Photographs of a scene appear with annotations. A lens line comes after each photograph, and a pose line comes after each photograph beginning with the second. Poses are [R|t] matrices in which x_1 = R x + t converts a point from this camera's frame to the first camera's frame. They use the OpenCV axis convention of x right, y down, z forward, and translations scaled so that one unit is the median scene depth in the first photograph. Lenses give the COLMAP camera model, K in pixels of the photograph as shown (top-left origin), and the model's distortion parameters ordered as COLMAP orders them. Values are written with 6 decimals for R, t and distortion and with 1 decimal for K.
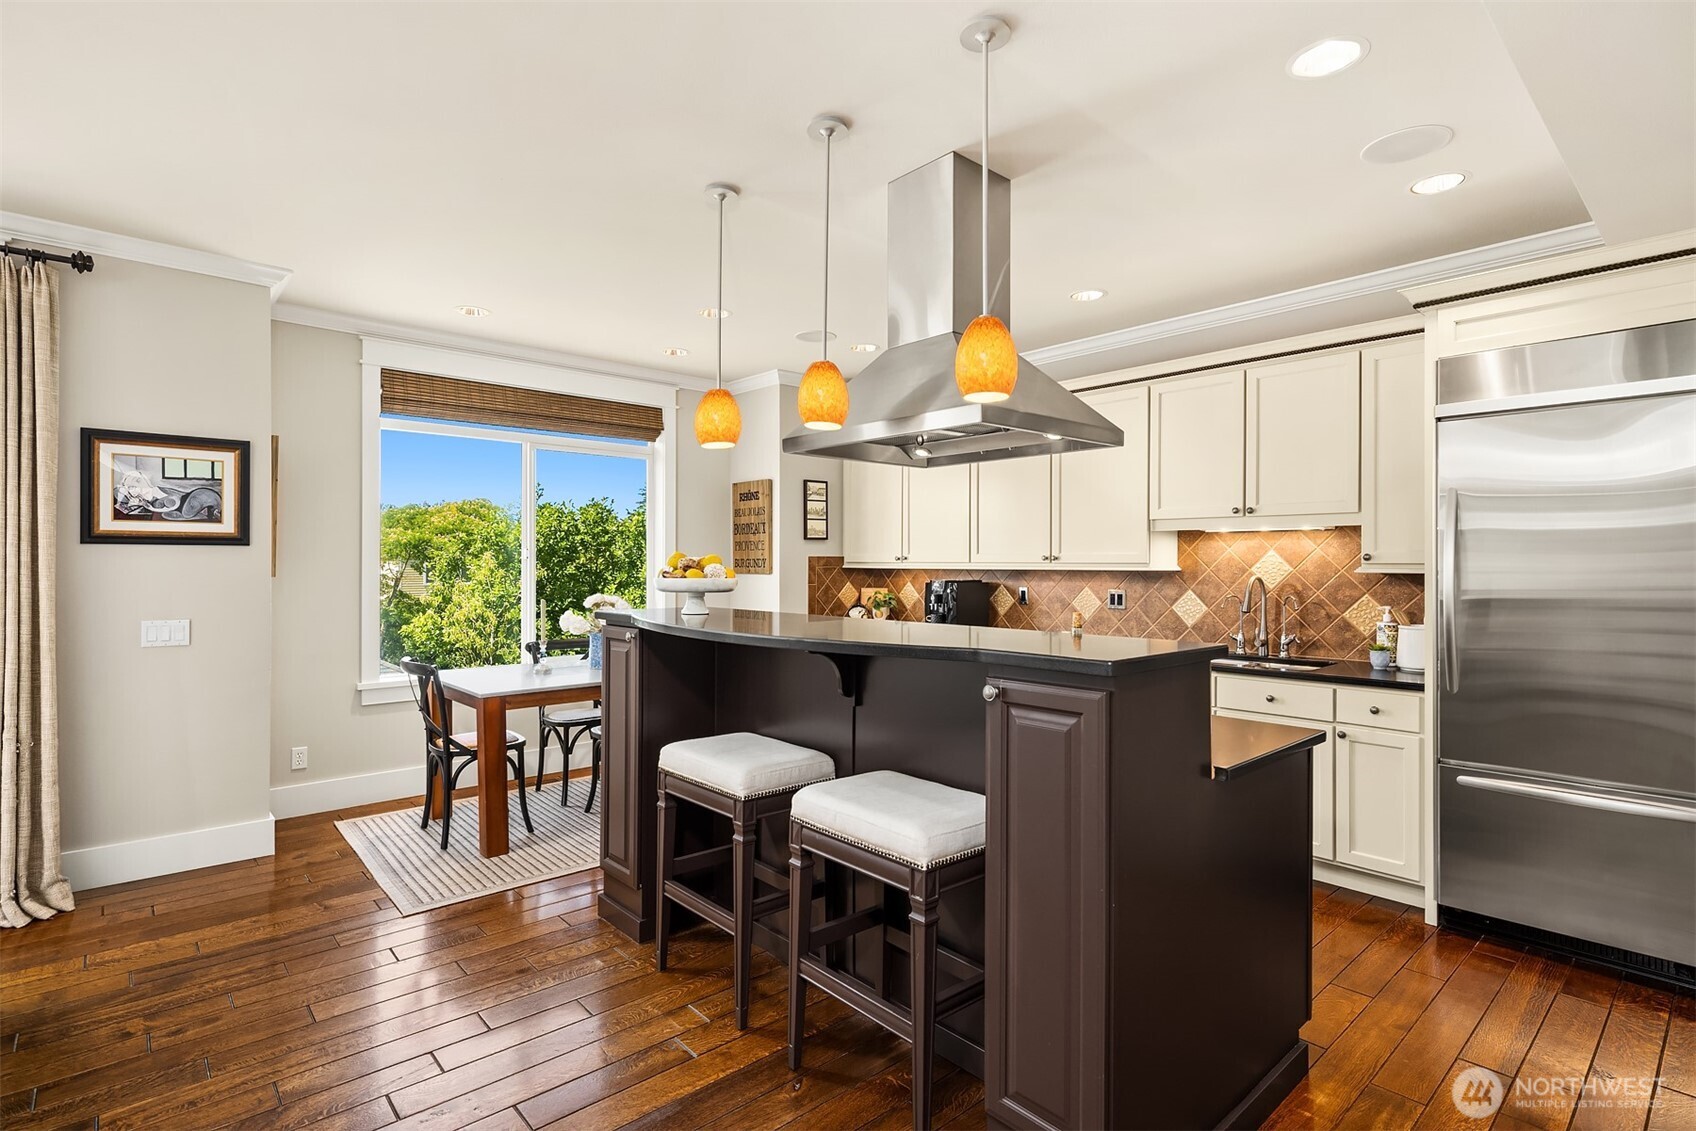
lens RADIAL K [[820.1, 0, 851.9], [0, 820.1, 568.6], [0, 0, 1]] dist [0.002603, 0.000297]
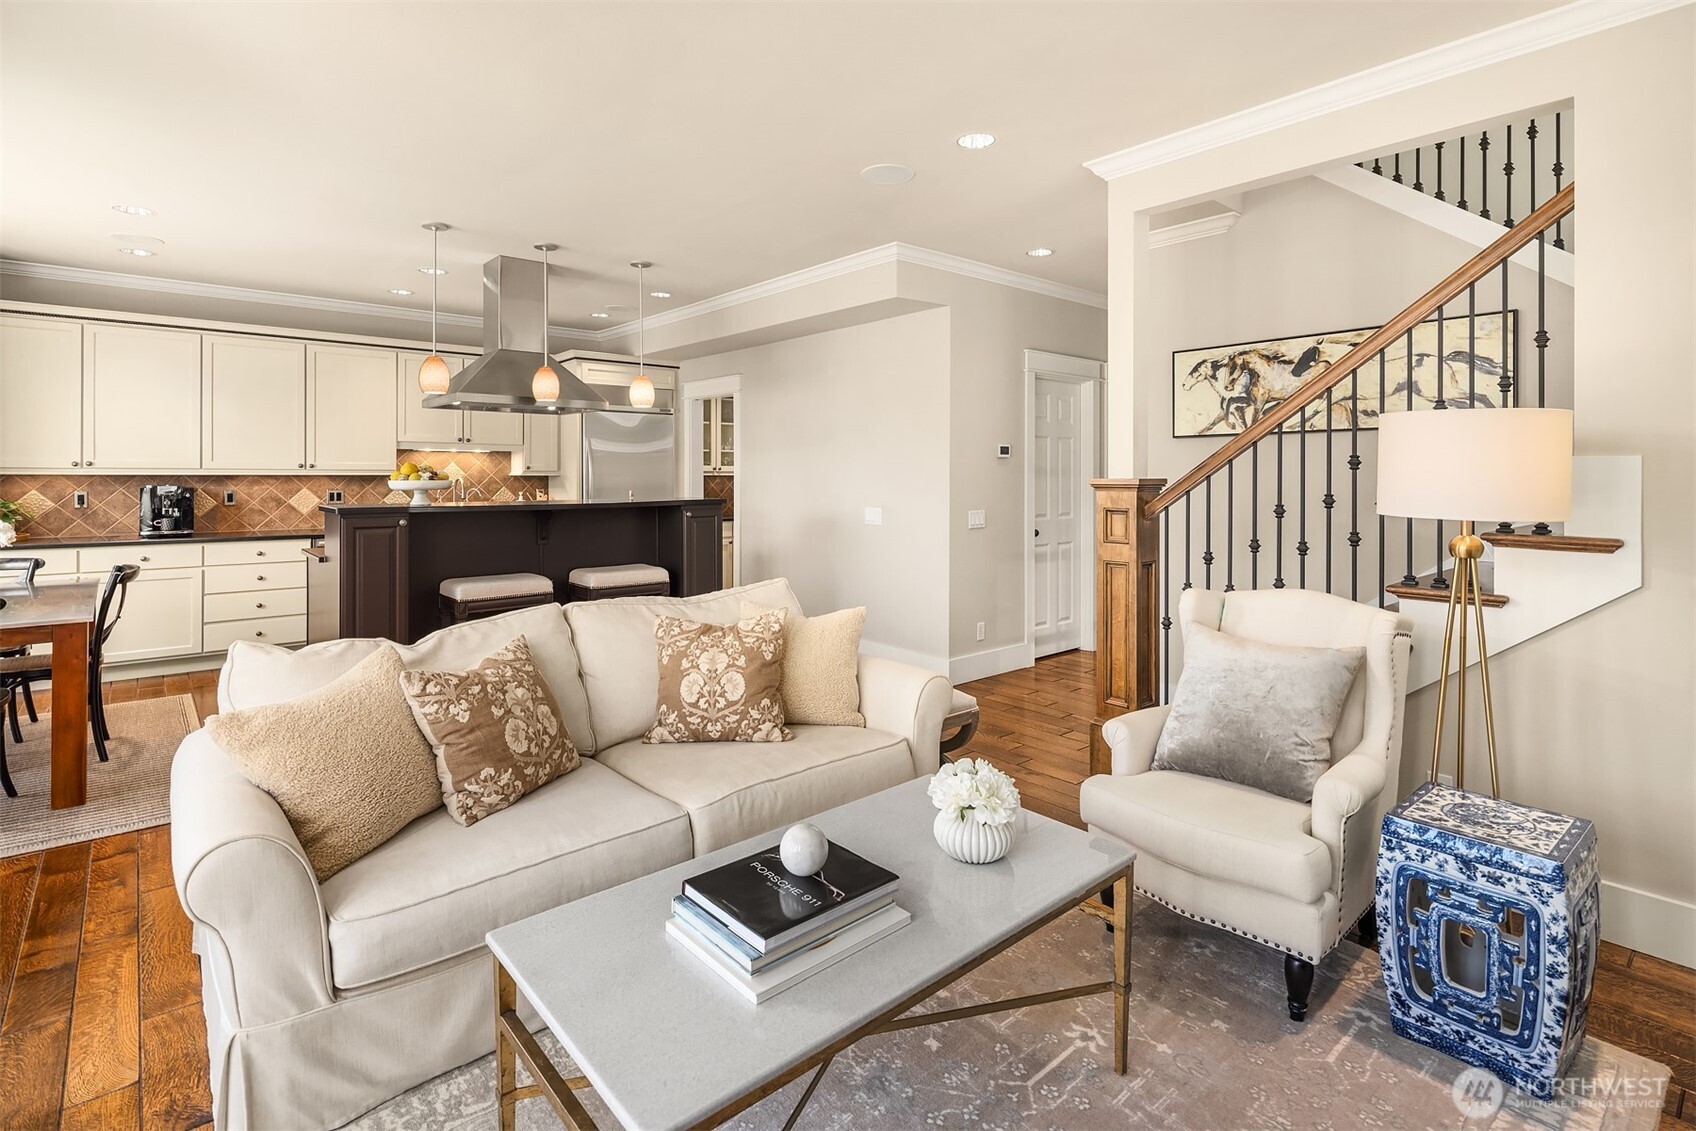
lens RADIAL K [[820.6, 0, 855.1], [0, 820.6, 467.5], [0, 0, 1]] dist [-0.000895, -0.000618]
pose [[0.007103, 0.004908, 0.999963, -1.000205], [0.002499, 0.999985, -0.004926, -0.001656], [-0.999972, 0.002534, 0.007091, 0.130492]]
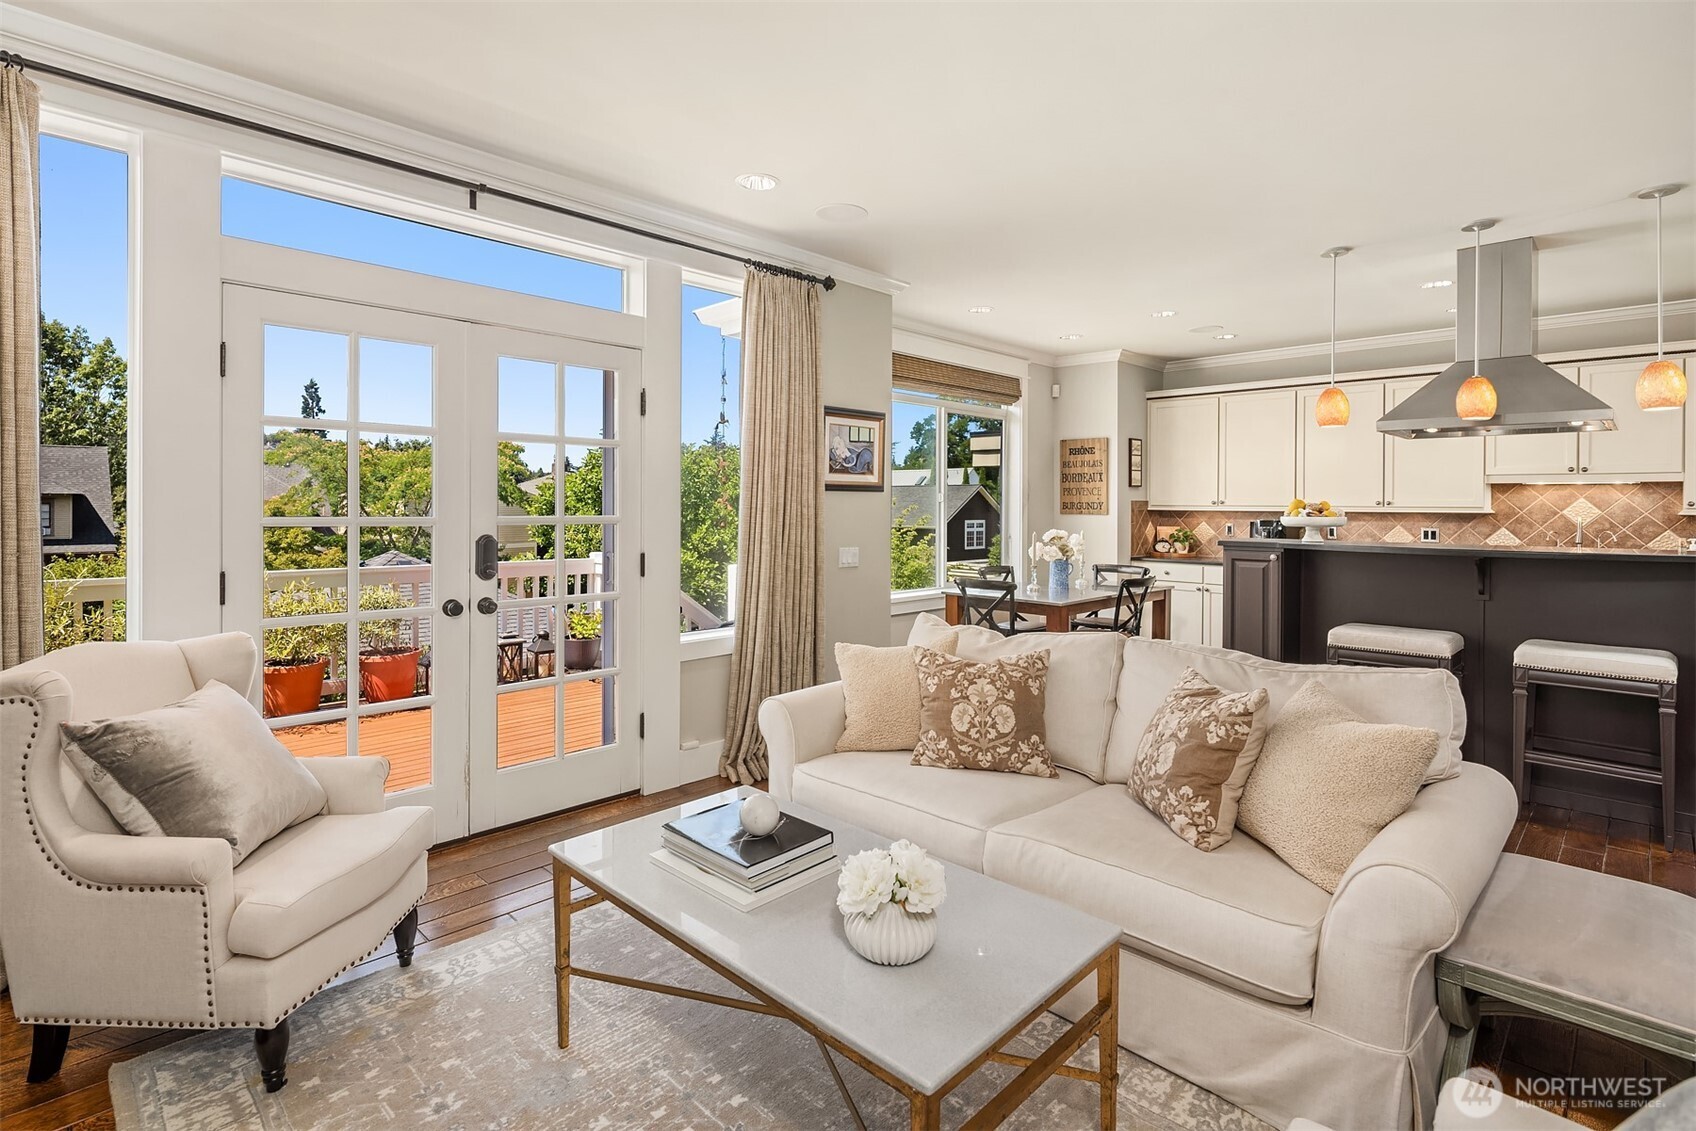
lens RADIAL K [[818.7, 0, 854.5], [0, 818.7, 511.0], [0, 0, 1]] dist [0.000872, 0.000006]
pose [[0.997852, 0.003026, 0.065446, -0.661749], [-0.003114, 0.999994, 0.001233, 0.000621], [-0.065442, -0.001434, 0.997855, -0.235795]]
